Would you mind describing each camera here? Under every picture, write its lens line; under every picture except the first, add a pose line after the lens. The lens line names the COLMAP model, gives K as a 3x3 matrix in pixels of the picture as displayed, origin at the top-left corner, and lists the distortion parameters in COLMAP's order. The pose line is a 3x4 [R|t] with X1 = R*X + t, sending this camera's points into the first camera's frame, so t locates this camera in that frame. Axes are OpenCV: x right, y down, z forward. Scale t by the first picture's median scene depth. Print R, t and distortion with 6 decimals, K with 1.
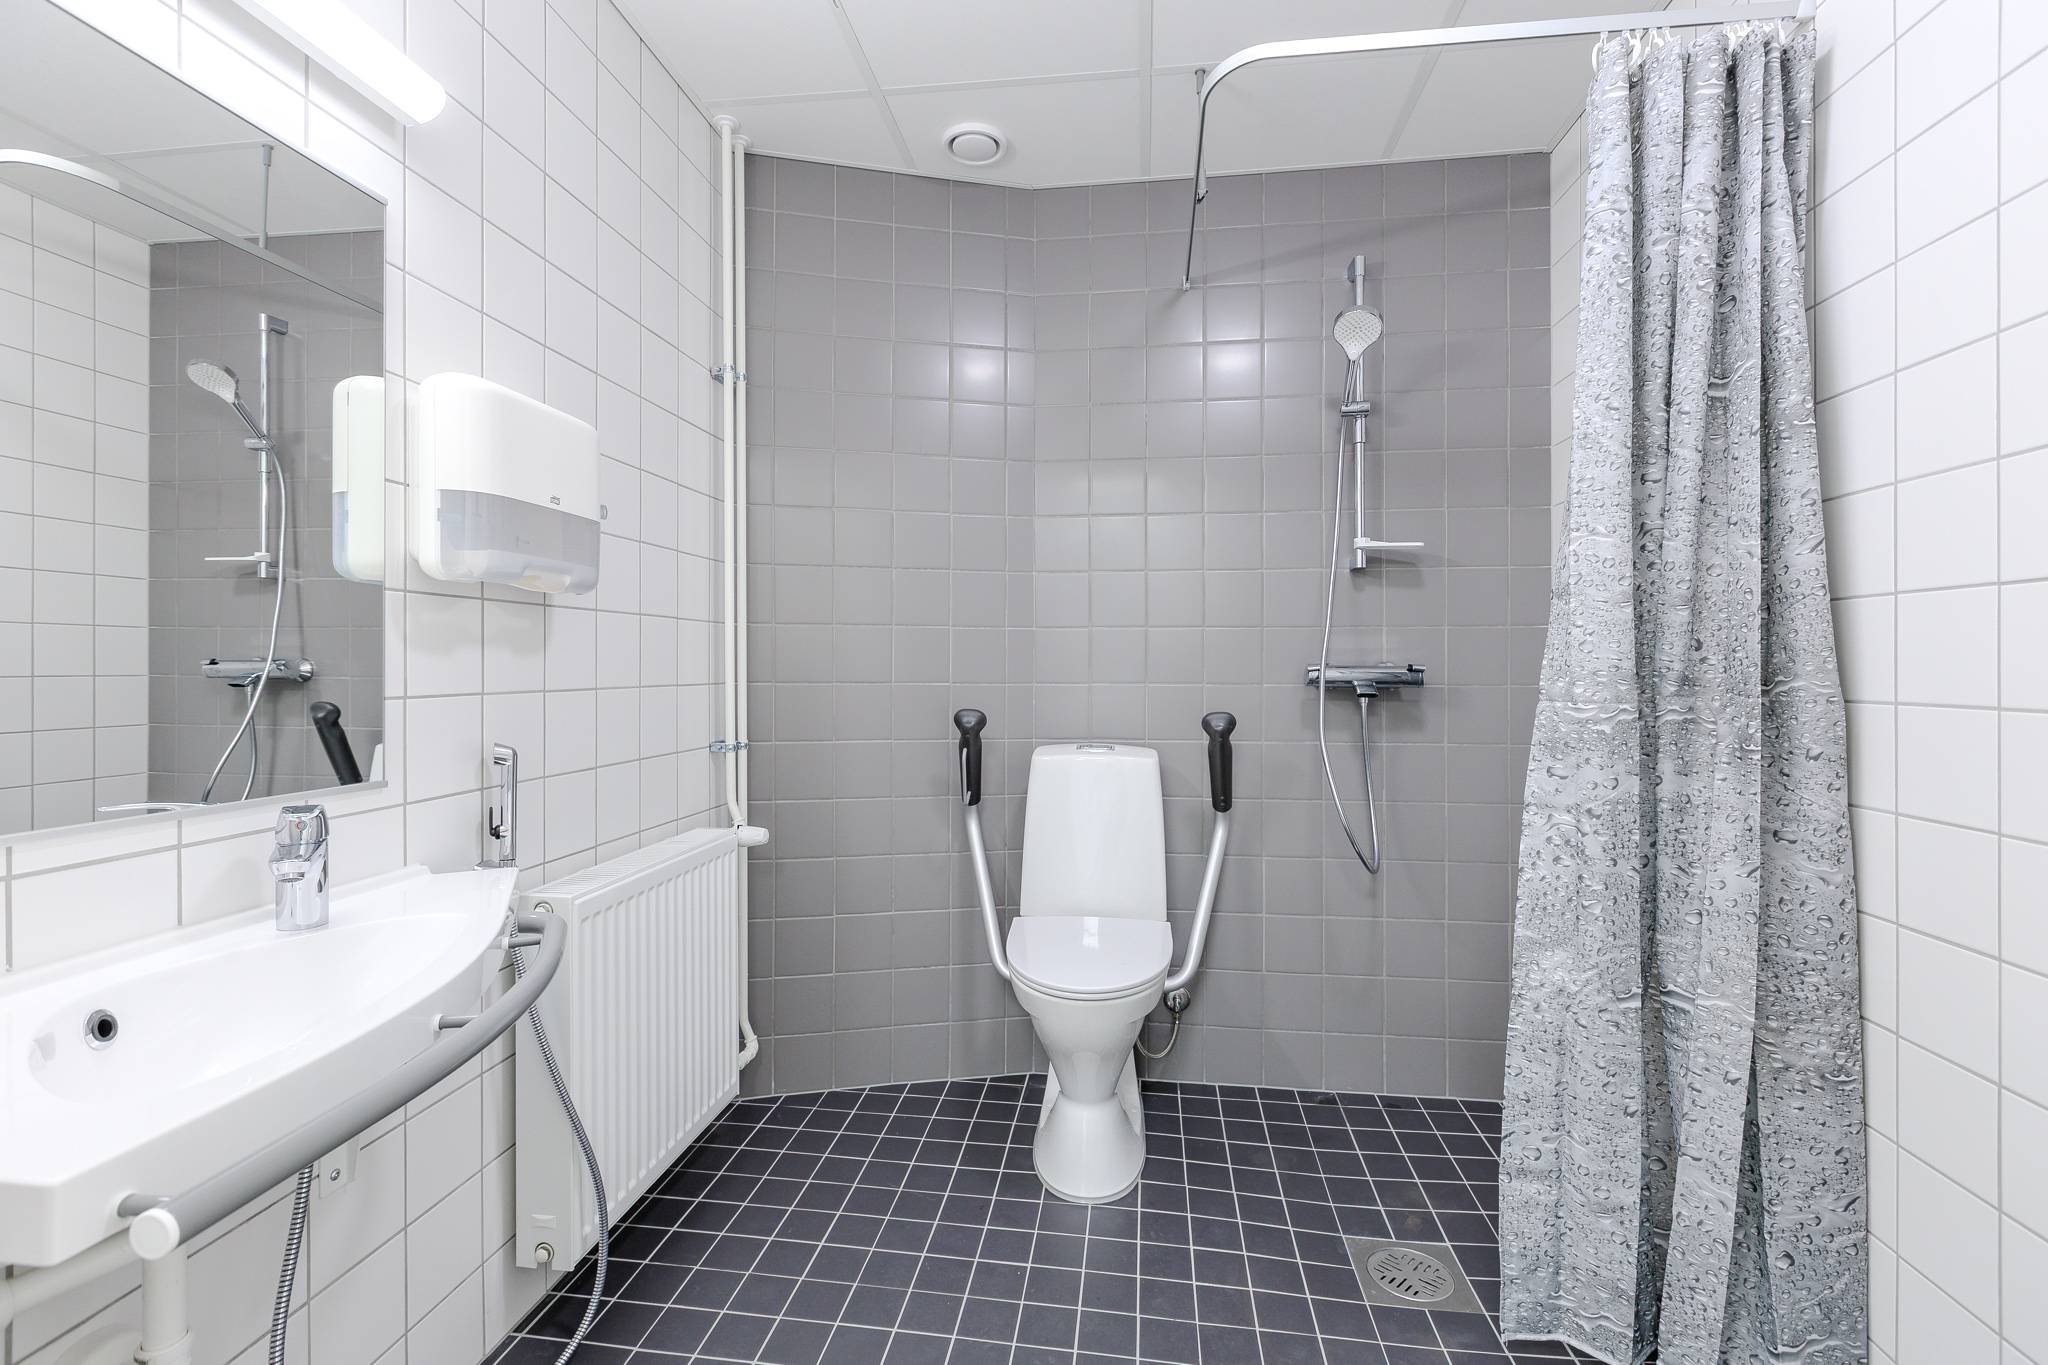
lens RADIAL K [[920.2, 0, 1022.4], [0, 920.2, 671.5], [0, 0, 1]] dist [-0.000464, -0.000055]
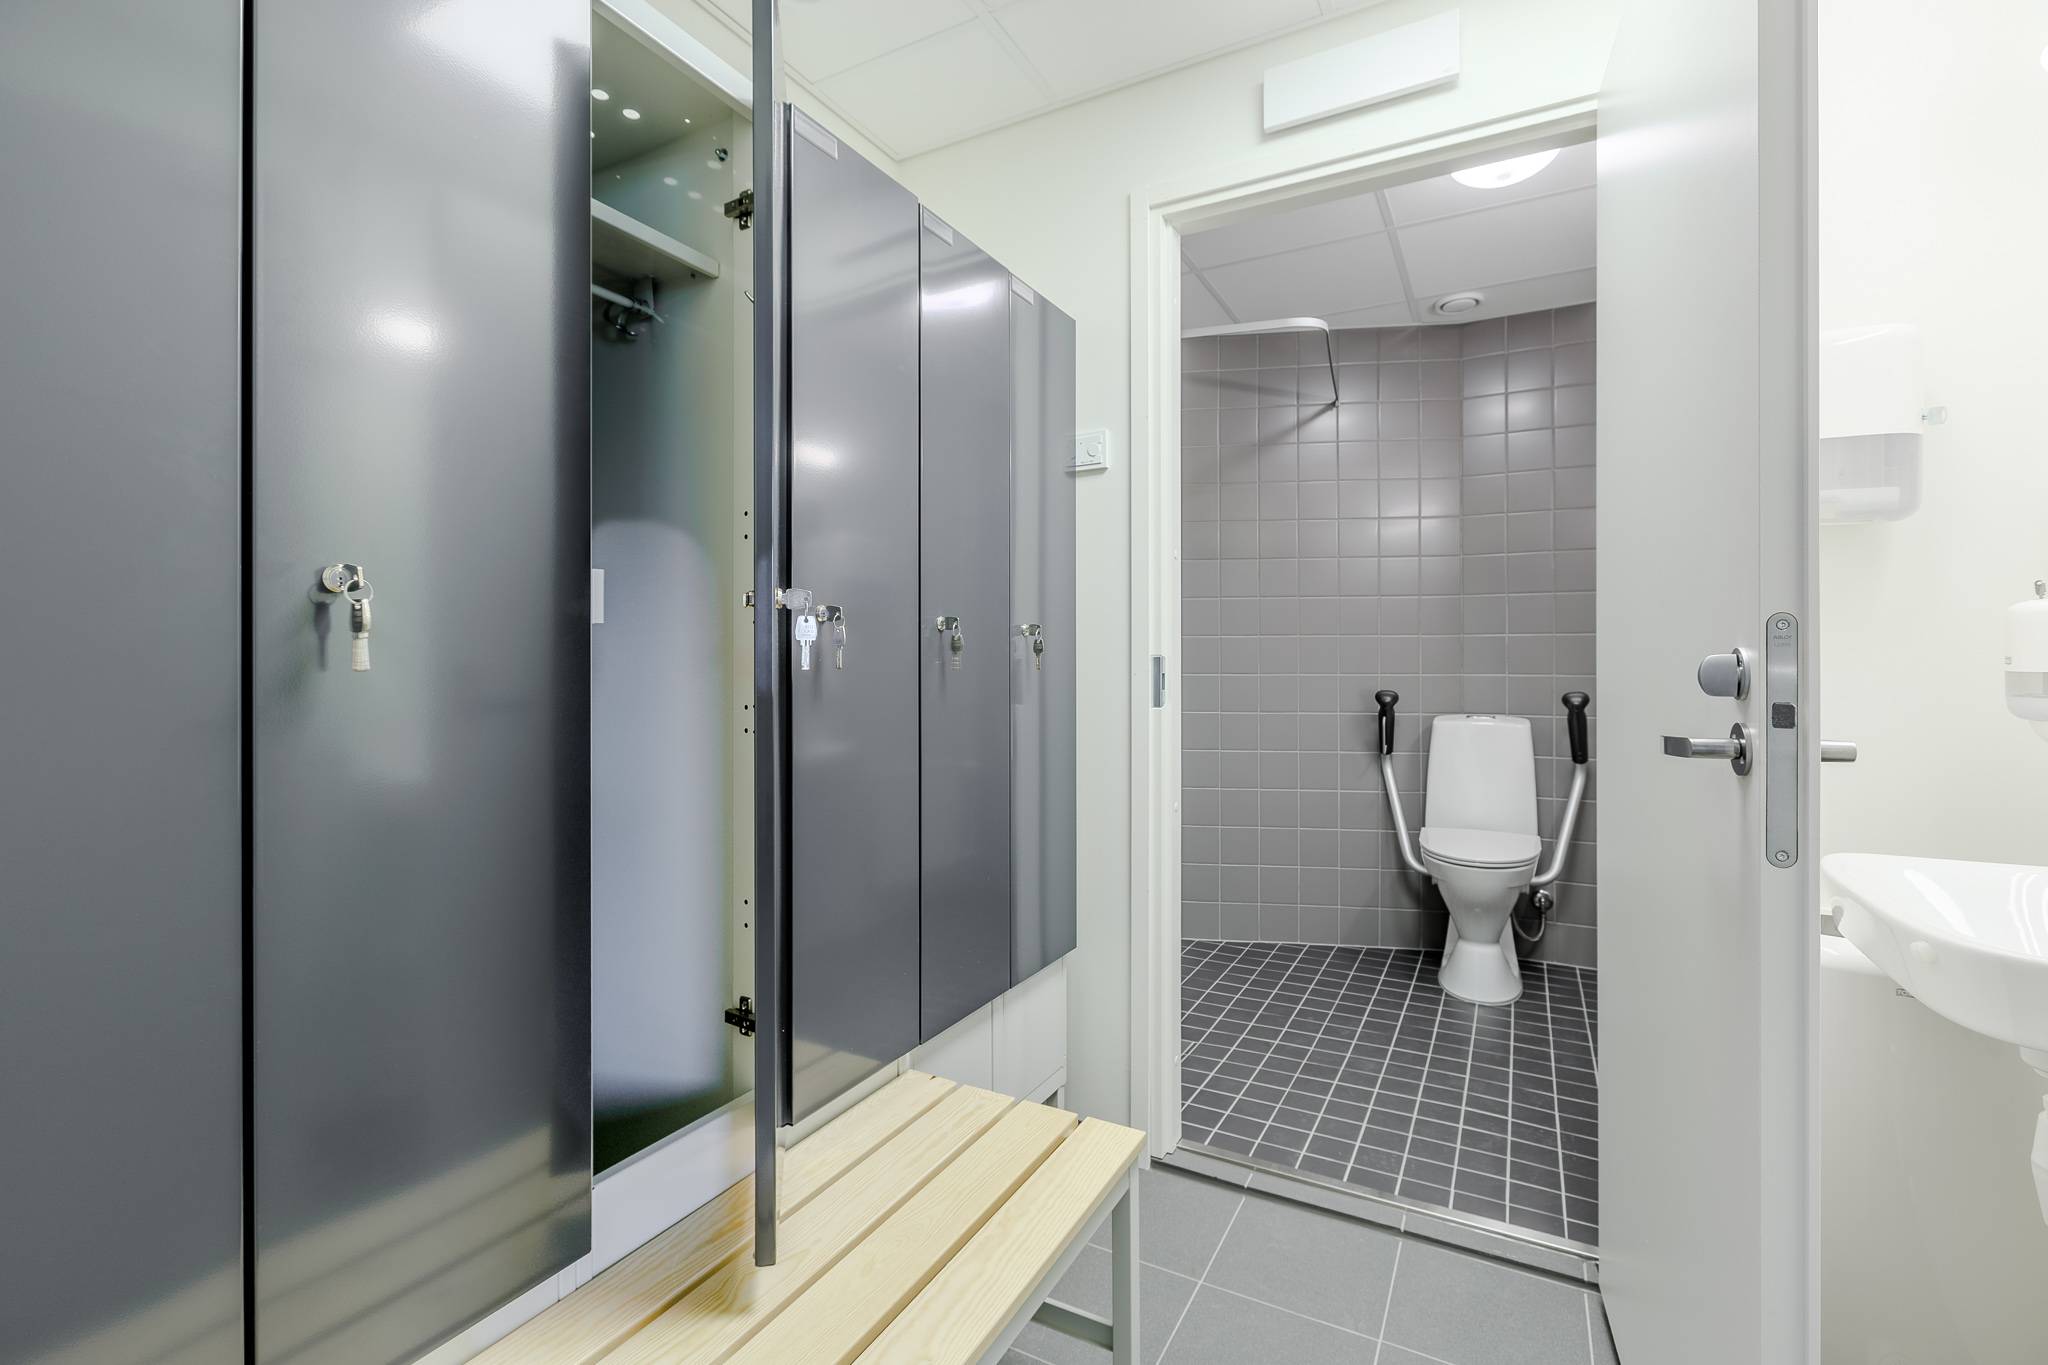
lens RADIAL K [[920.2, 0, 1014.6], [0, 920.2, 676.0], [0, 0, 1]] dist [-0.000464, -0.000055]
pose [[0.933483, 0.007473, -0.358543, -0.090910], [-0.005480, 0.999963, 0.006574, 0.011826], [0.358579, -0.004172, 0.933490, -0.643391]]
